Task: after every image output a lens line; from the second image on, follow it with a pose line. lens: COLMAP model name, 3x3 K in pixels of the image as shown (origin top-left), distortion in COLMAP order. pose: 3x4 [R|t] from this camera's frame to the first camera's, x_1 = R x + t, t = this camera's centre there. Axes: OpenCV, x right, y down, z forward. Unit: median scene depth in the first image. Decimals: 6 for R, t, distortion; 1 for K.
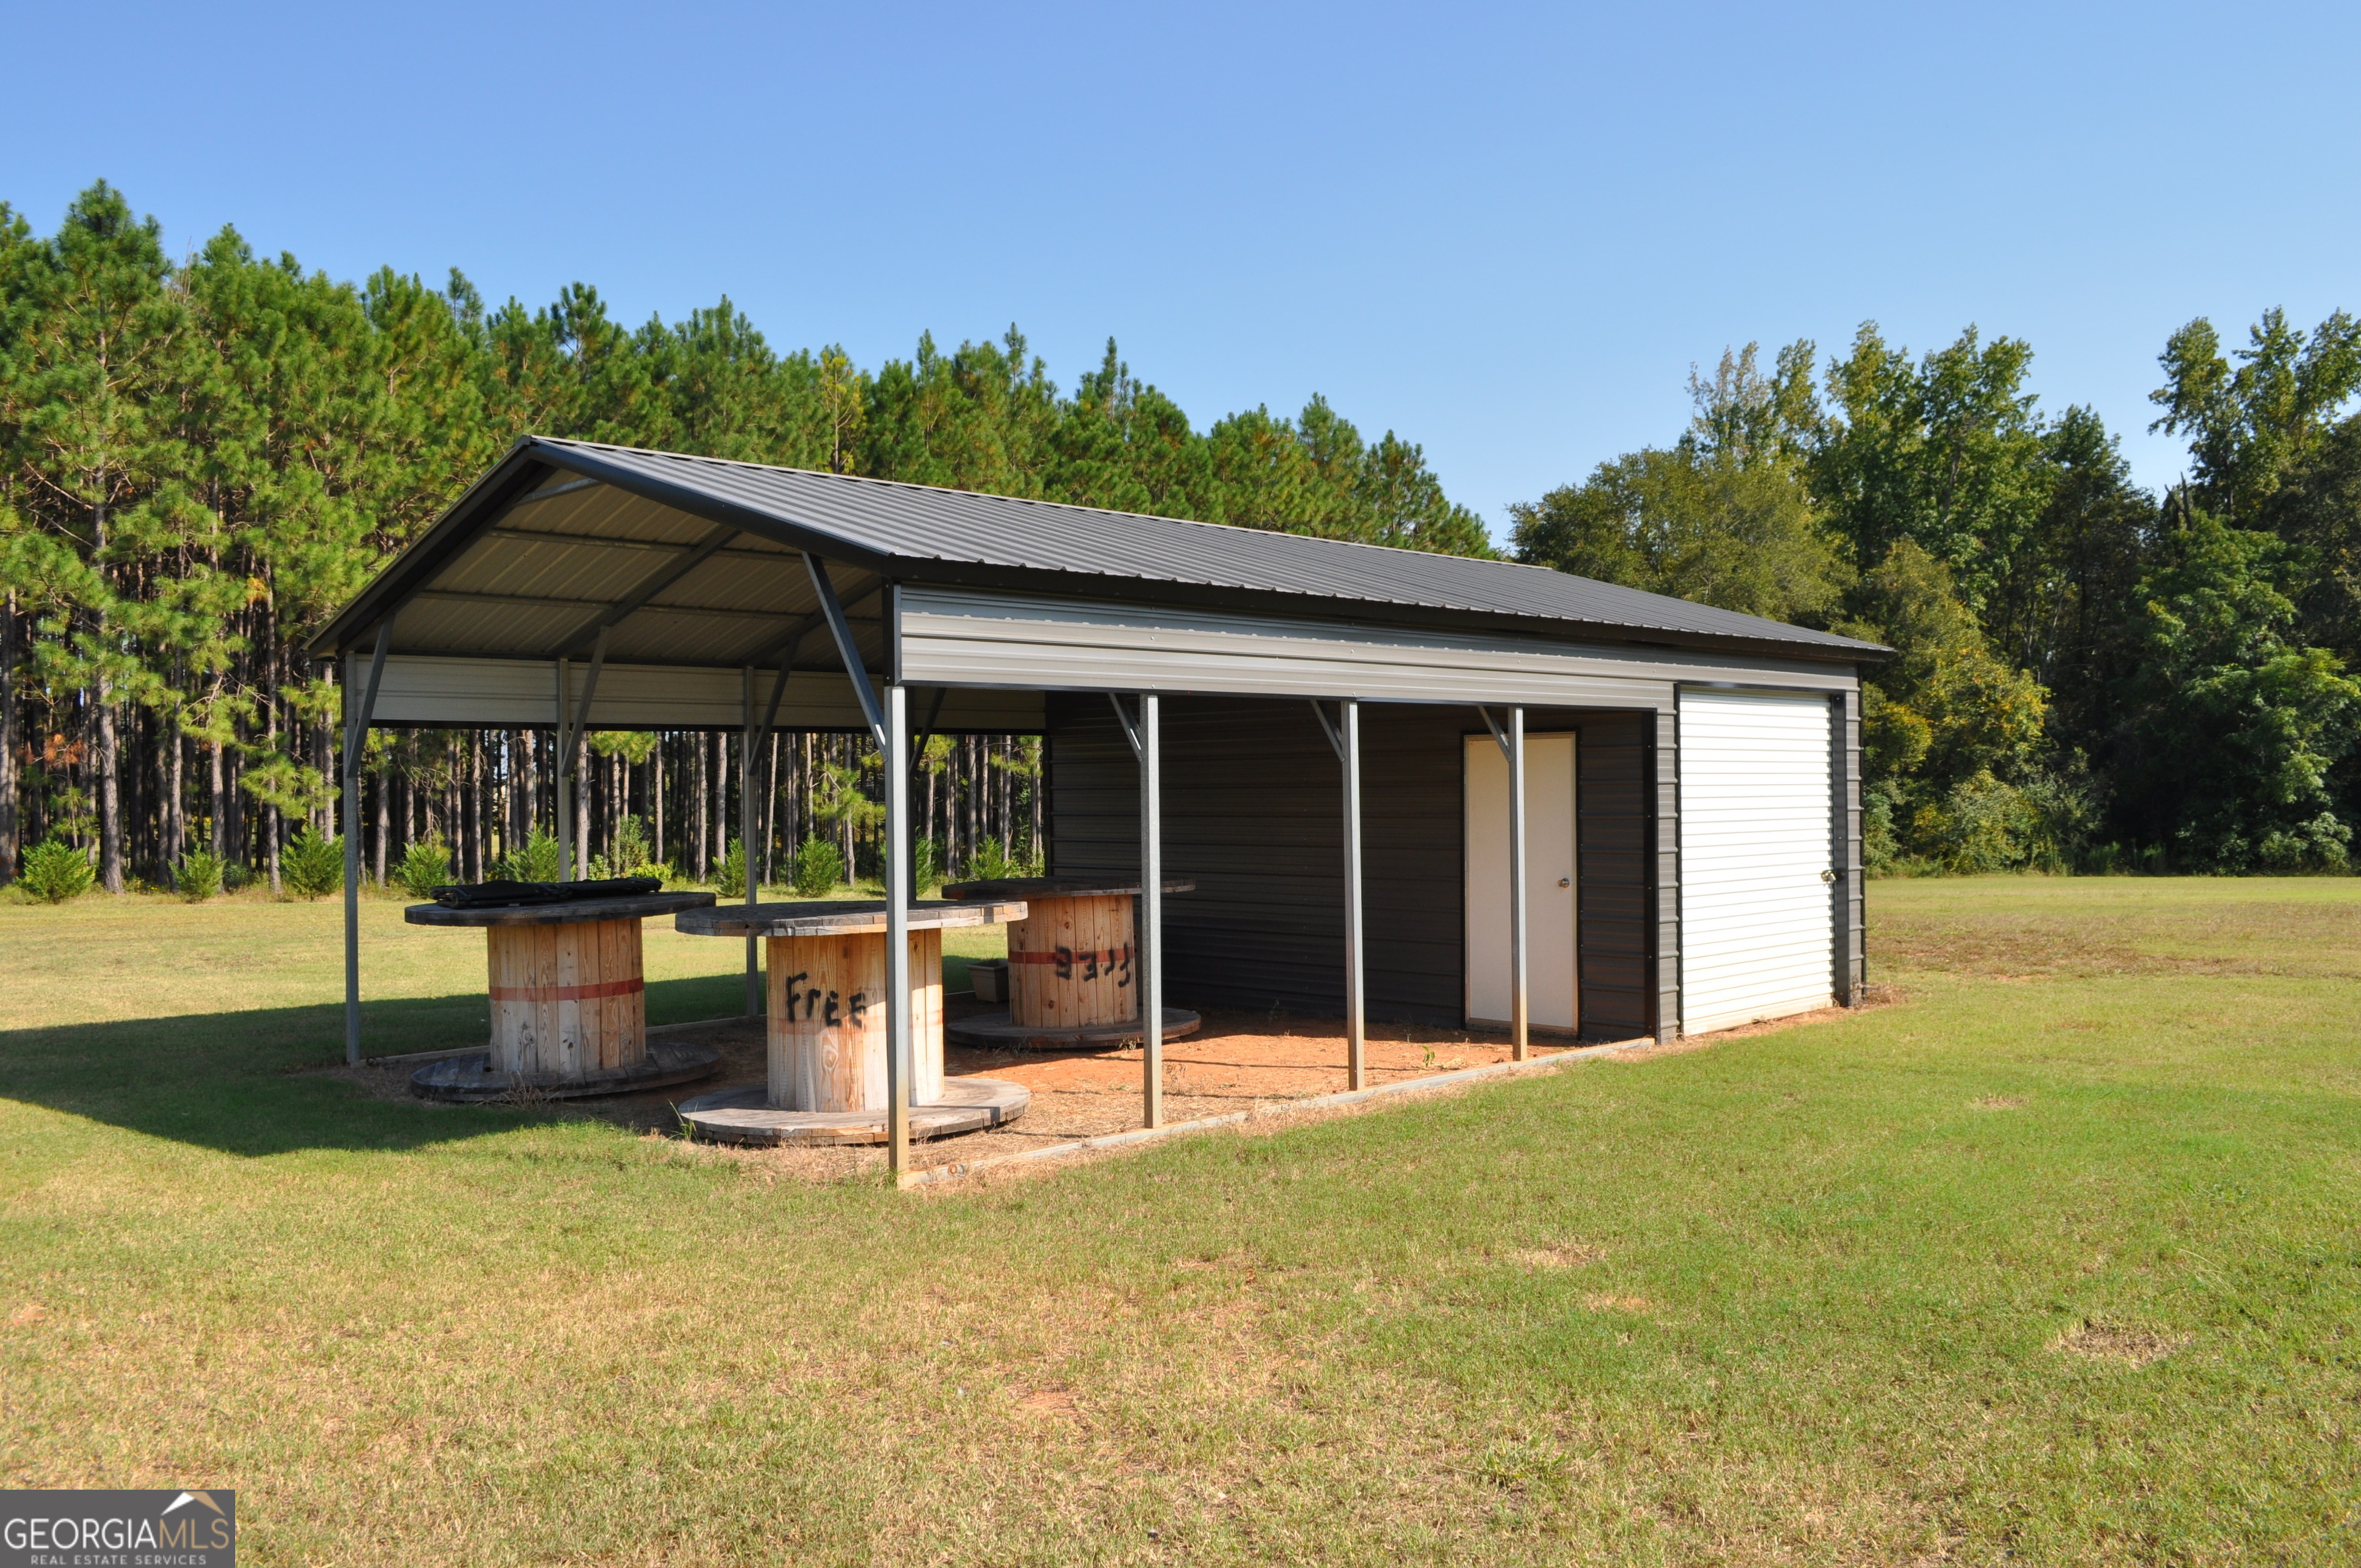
lens RADIAL K [[1824.5, 0, 1187.5], [0, 1824.5, 767.9], [0, 0, 1]] dist [-0.004671, -0.000888]
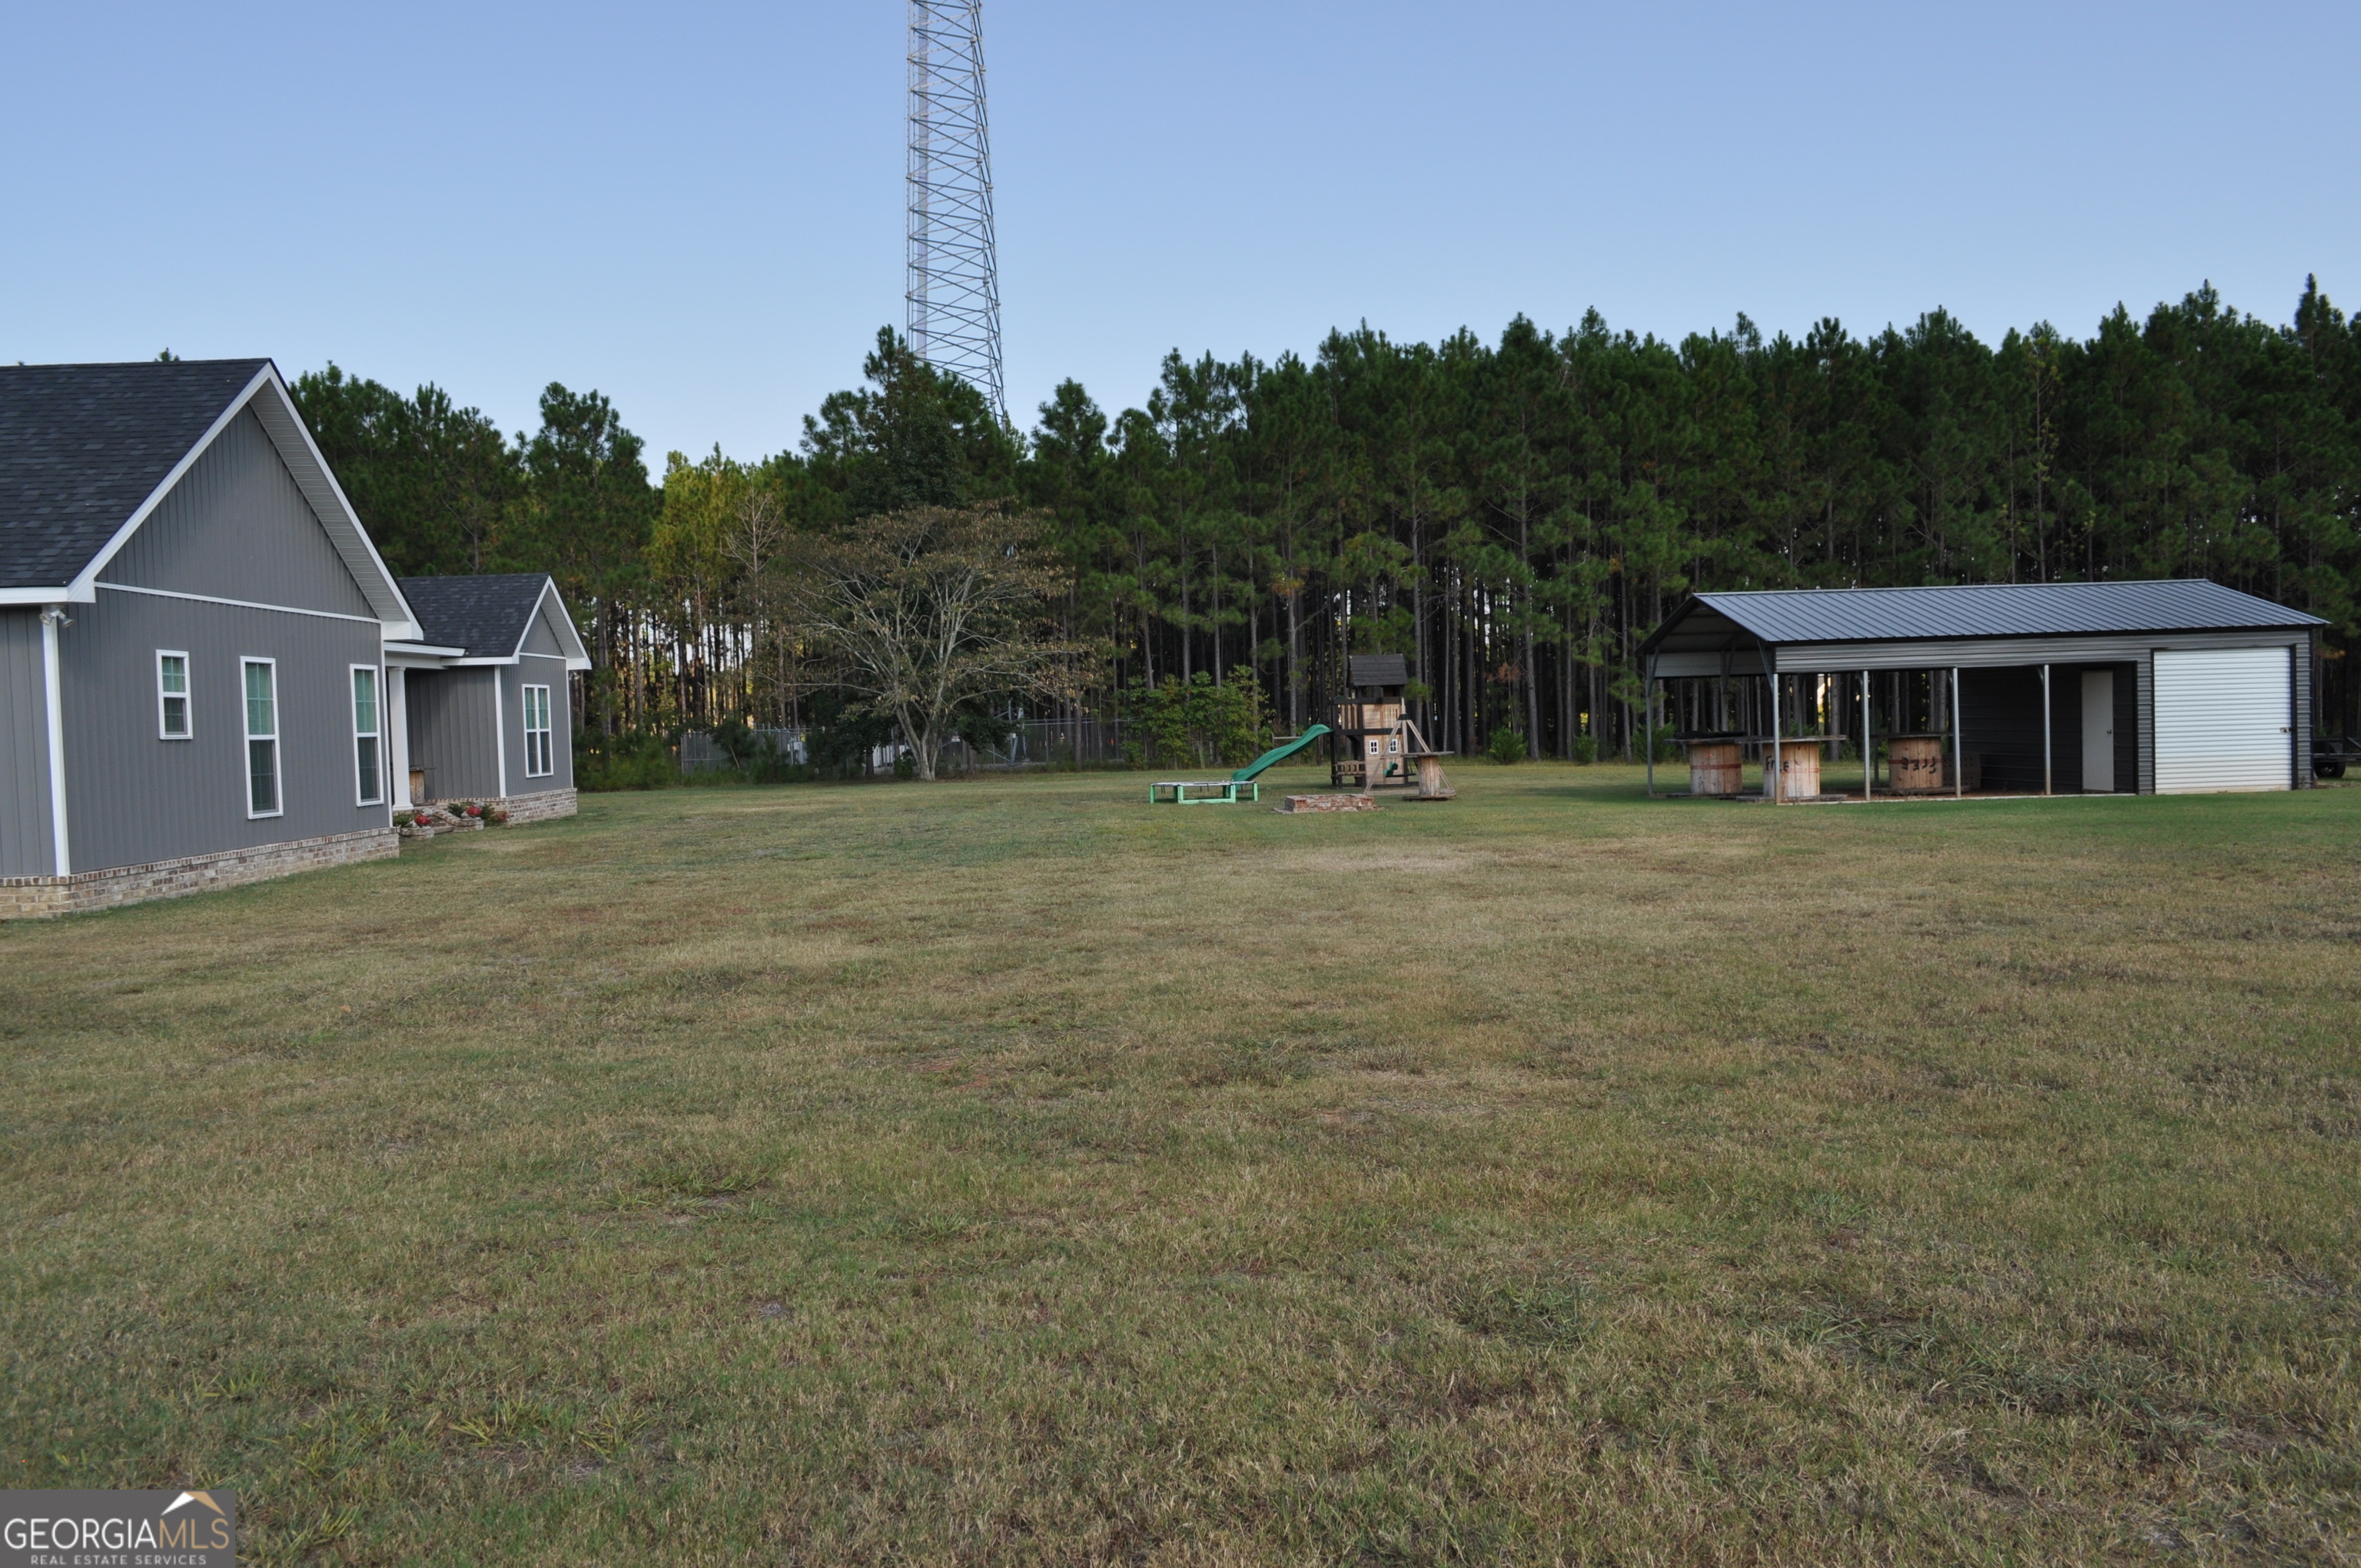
lens RADIAL K [[1824.5, 0, 1185.0], [0, 1824.5, 768.8], [0, 0, 1]] dist [-0.004671, -0.000888]
pose [[0.762036, 0.008470, -0.647479, 0.212366], [0.029605, 0.998413, 0.047904, -0.010286], [0.646857, -0.055673, 0.760576, -0.417781]]
